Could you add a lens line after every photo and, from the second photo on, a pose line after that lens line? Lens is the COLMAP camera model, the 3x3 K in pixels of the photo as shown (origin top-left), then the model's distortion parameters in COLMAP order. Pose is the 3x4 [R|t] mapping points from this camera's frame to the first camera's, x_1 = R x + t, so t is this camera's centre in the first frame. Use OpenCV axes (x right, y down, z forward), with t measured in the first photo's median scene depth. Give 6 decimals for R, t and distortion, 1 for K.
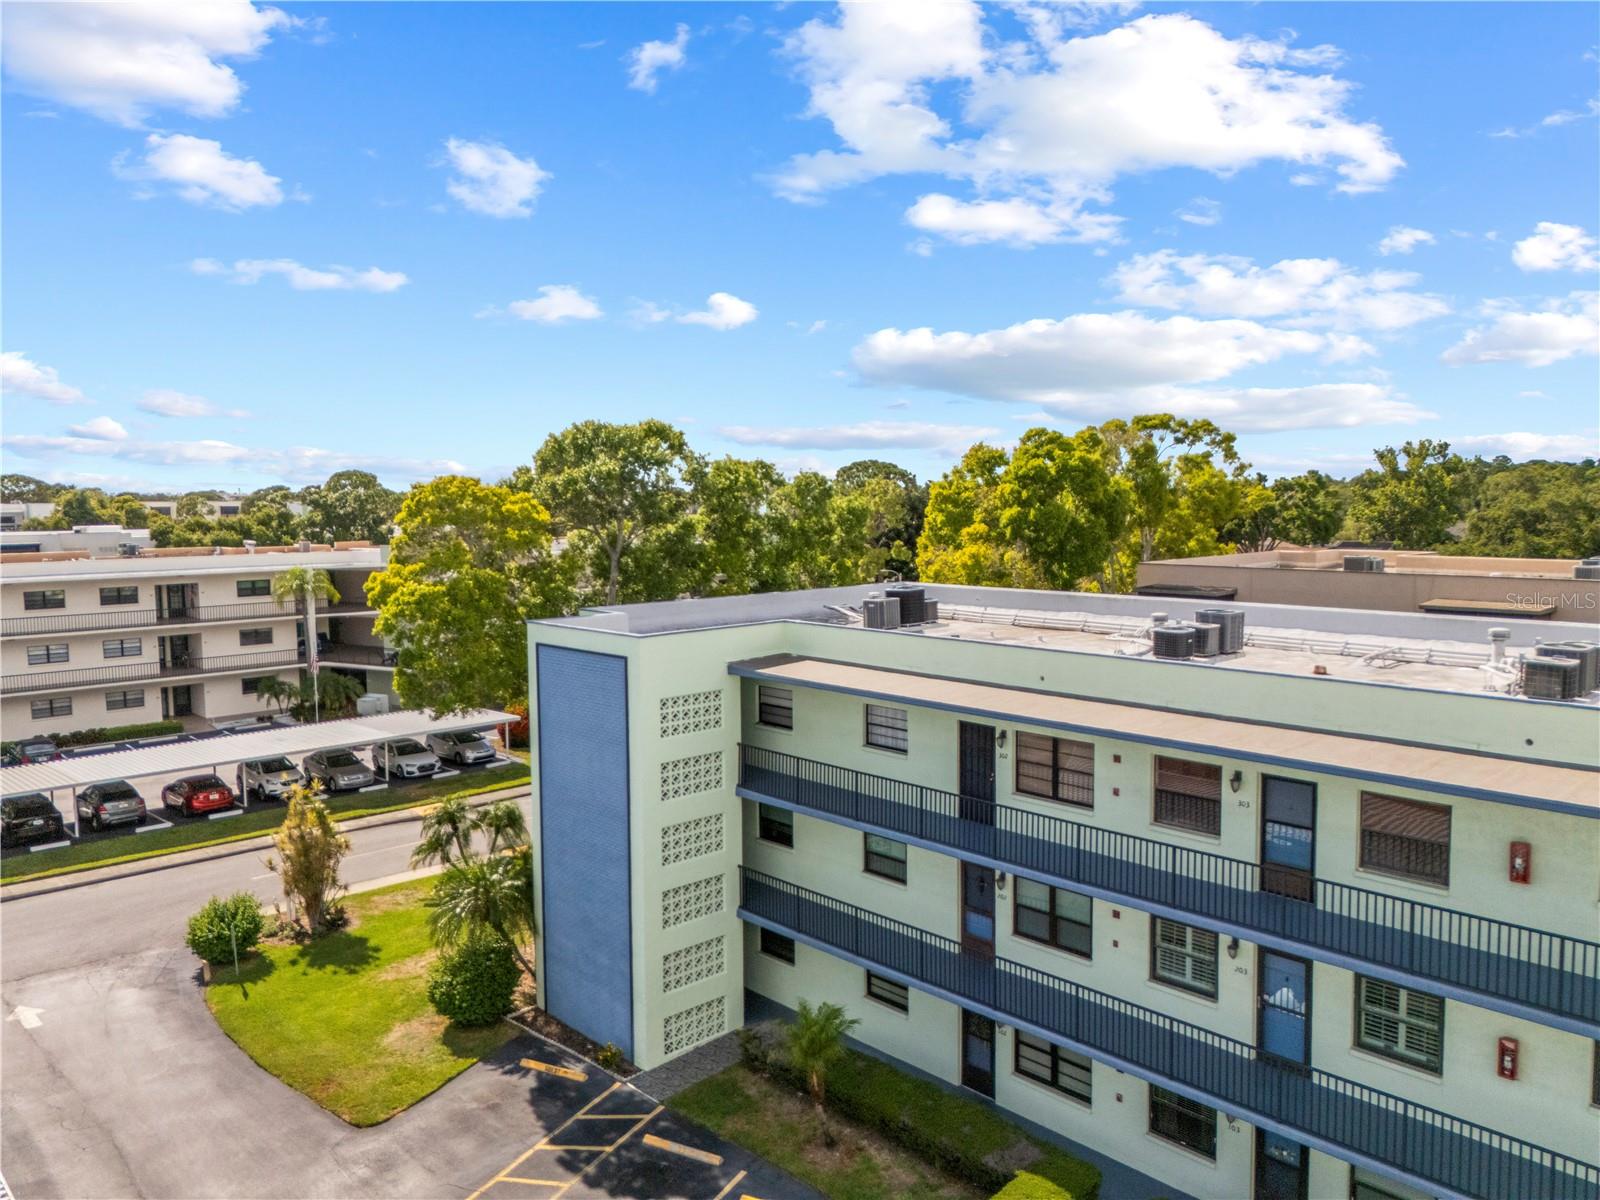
lens RADIAL K [[1168.6, 0, 803.2], [0, 1168.6, 609.7], [0, 0, 1]] dist [0.086925, -0.076325]
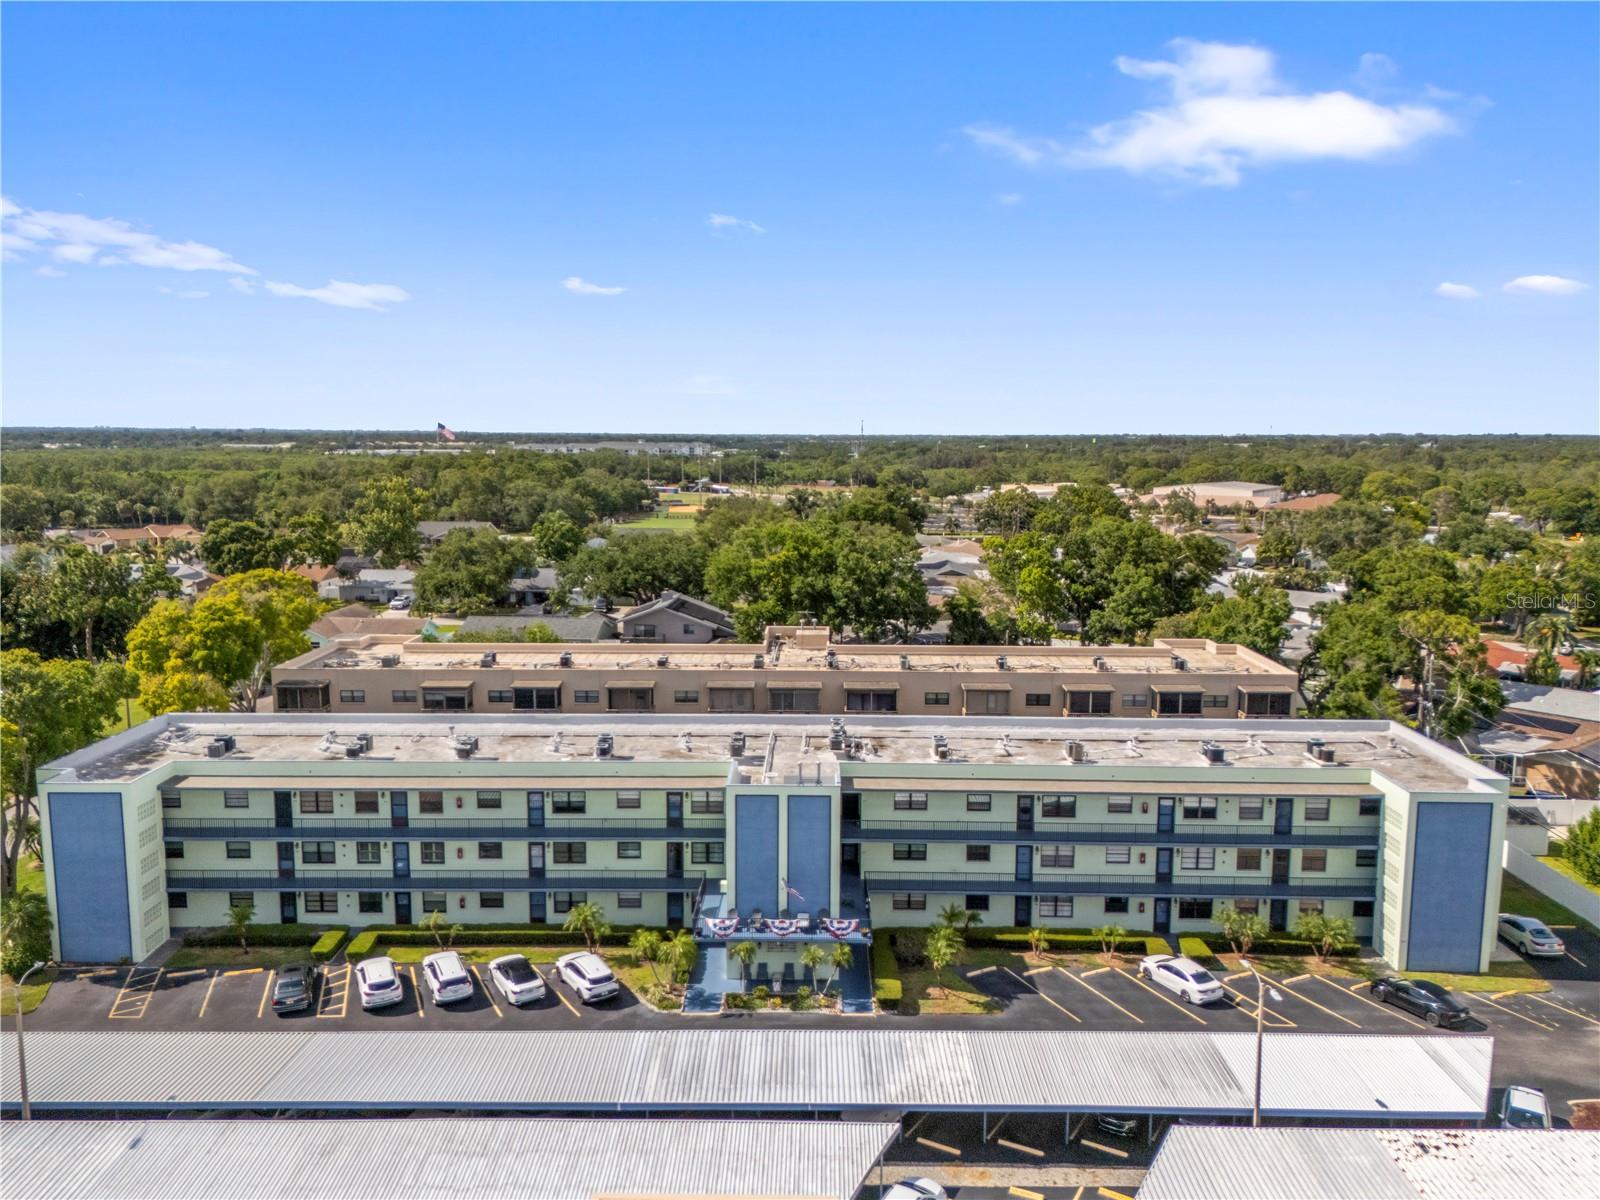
lens RADIAL K [[1185.2, 0, 800.2], [0, 1185.2, 606.0], [0, 0, 1]] dist [0.073628, -0.059842]
pose [[0.689830, -0.089133, 0.718463, -0.906976], [0.057123, 0.995999, 0.068718, -0.417601], [-0.721714, -0.006363, 0.692162, -1.647483]]
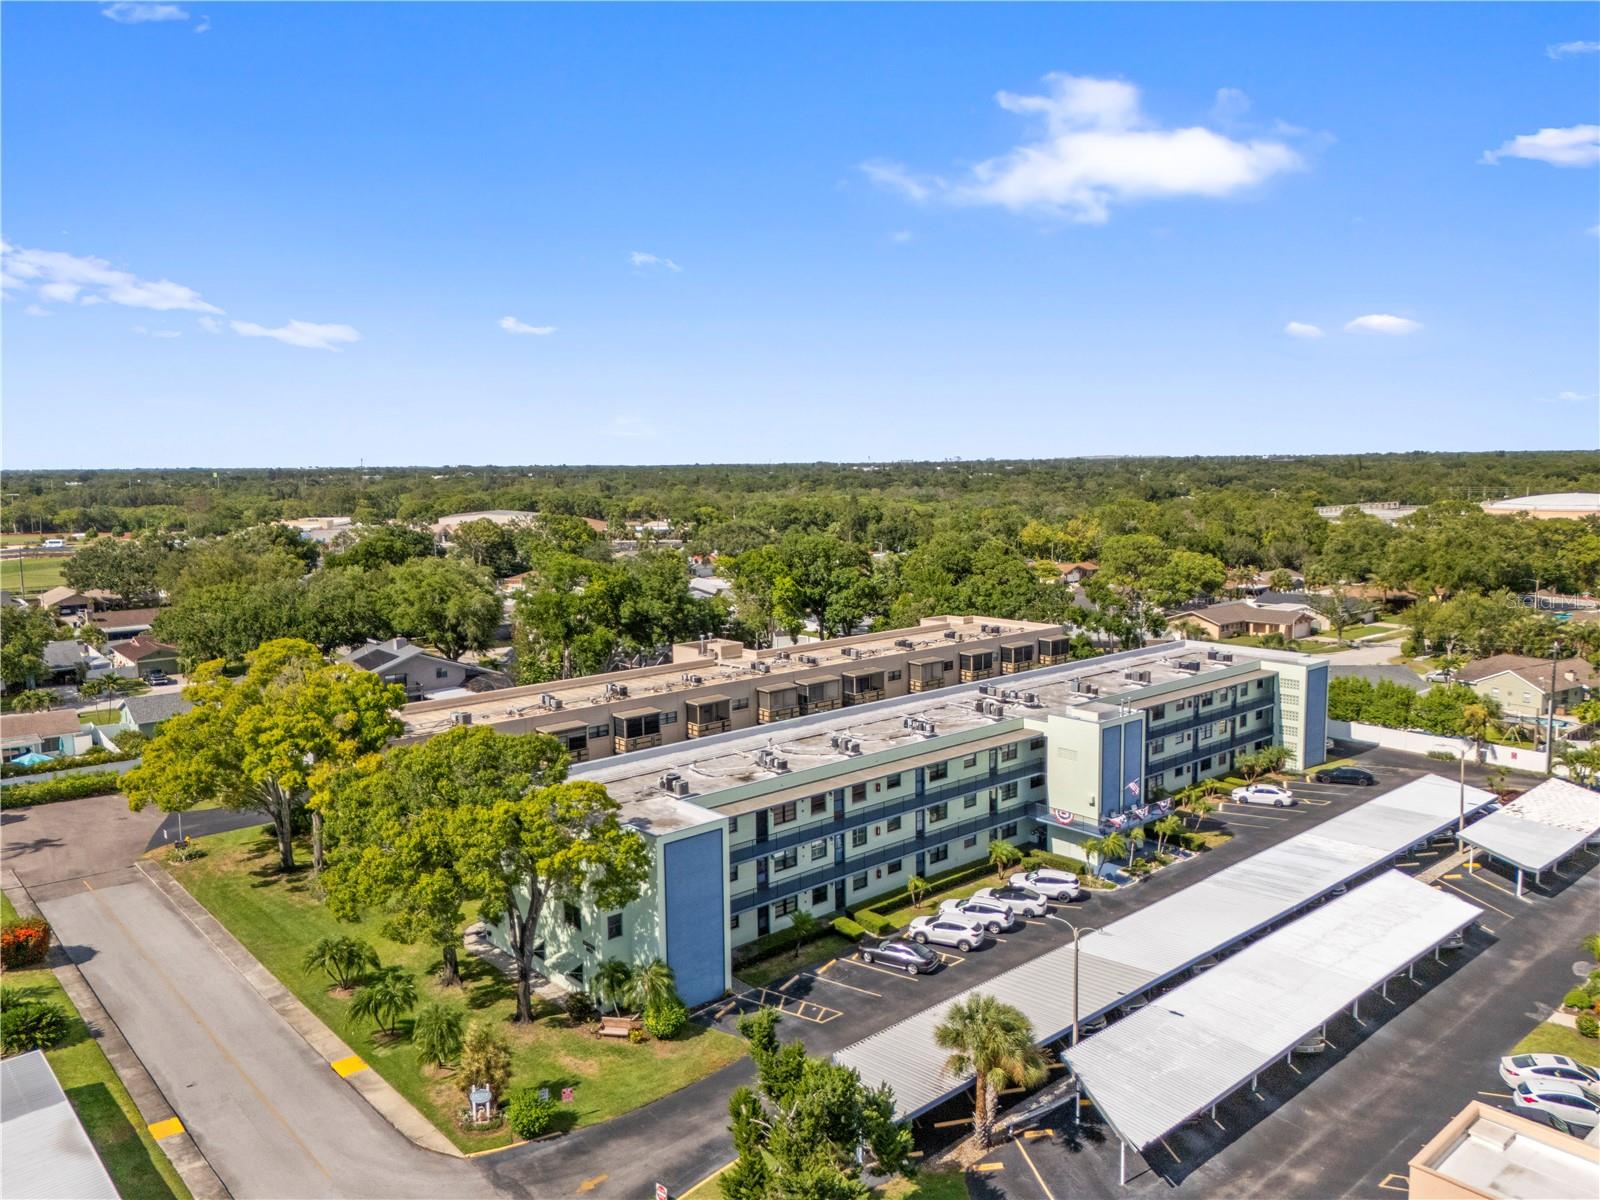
lens RADIAL K [[1168.6, 0, 803.2], [0, 1168.6, 609.7], [0, 0, 1]] dist [0.086925, -0.076325]
pose [[0.020942, -0.112432, 0.993439, -2.467282], [0.106343, 0.988270, 0.109606, -0.641834], [-0.994109, 0.103350, 0.032653, 0.694924]]
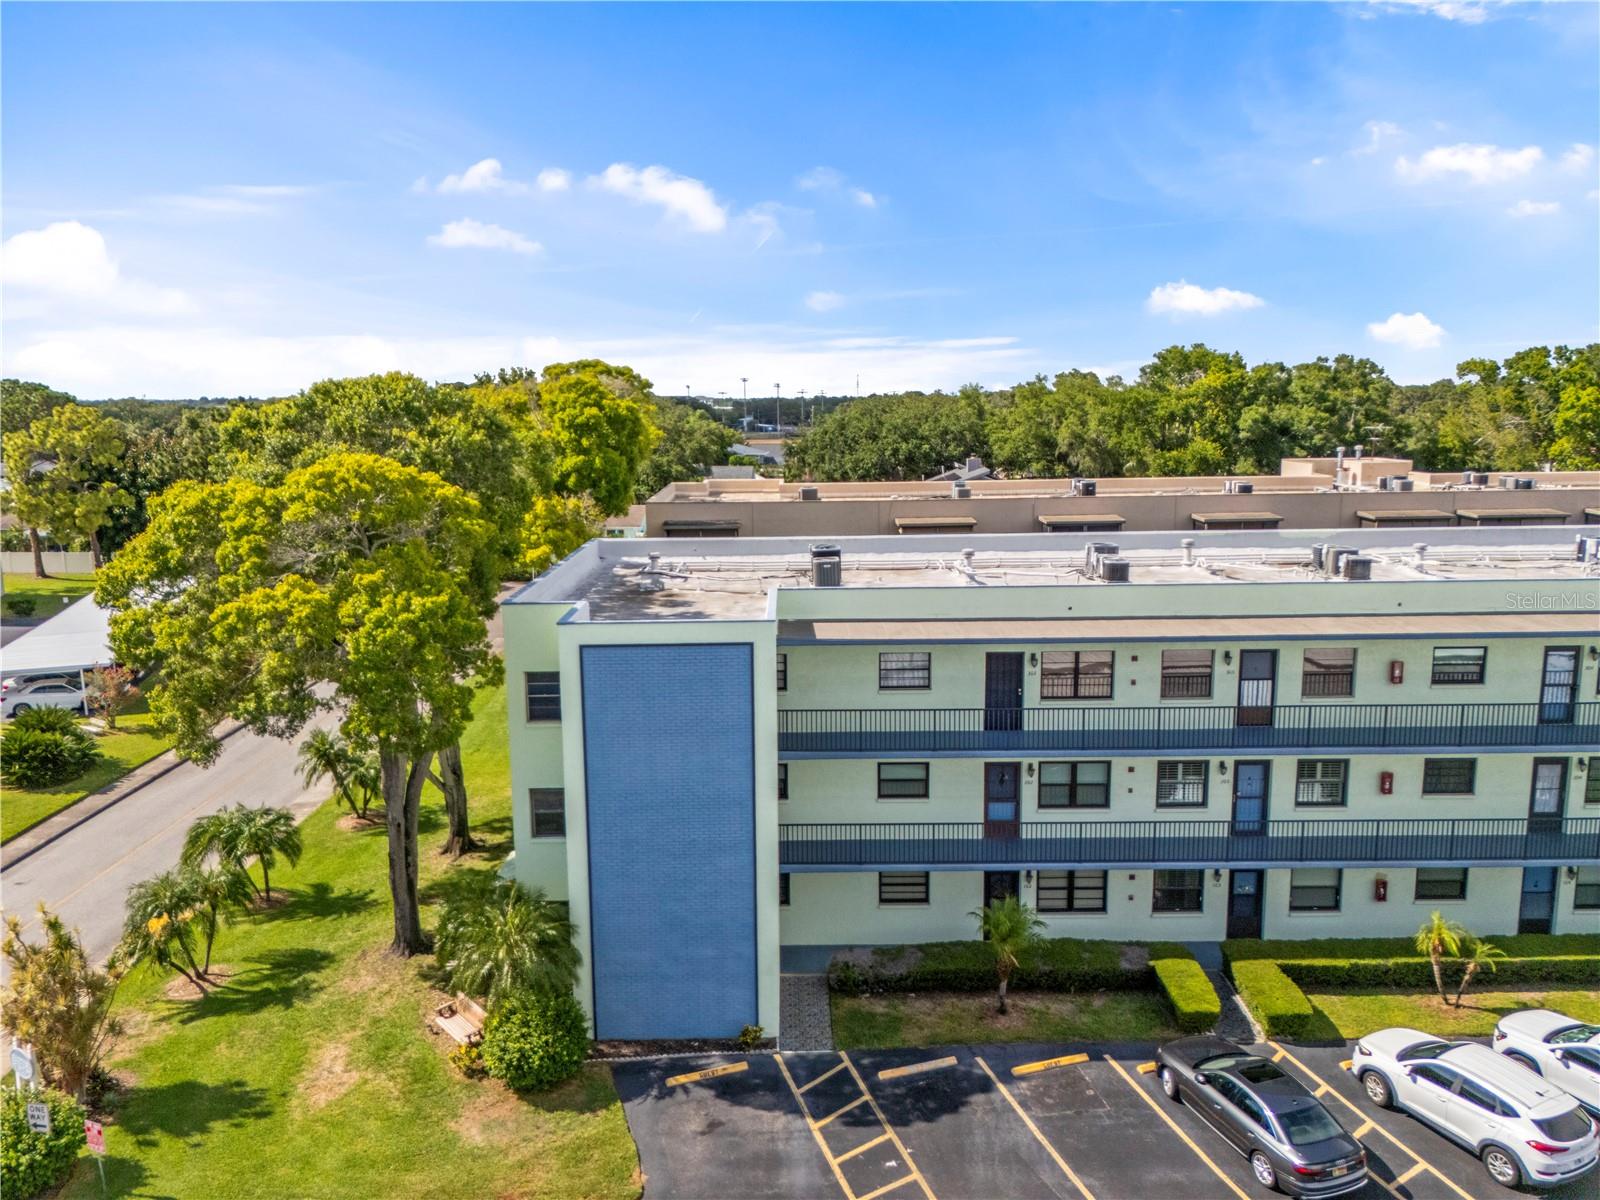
lens RADIAL K [[1164.0, 0, 800.0], [0, 1164.0, 600.0], [0, 0, 1]] dist [0.072809, -0.063072]
pose [[0.675206, -0.122085, 0.727456, -0.822611], [0.074411, 0.992451, 0.097491, -0.086593], [-0.733866, -0.011696, 0.679194, 0.297016]]
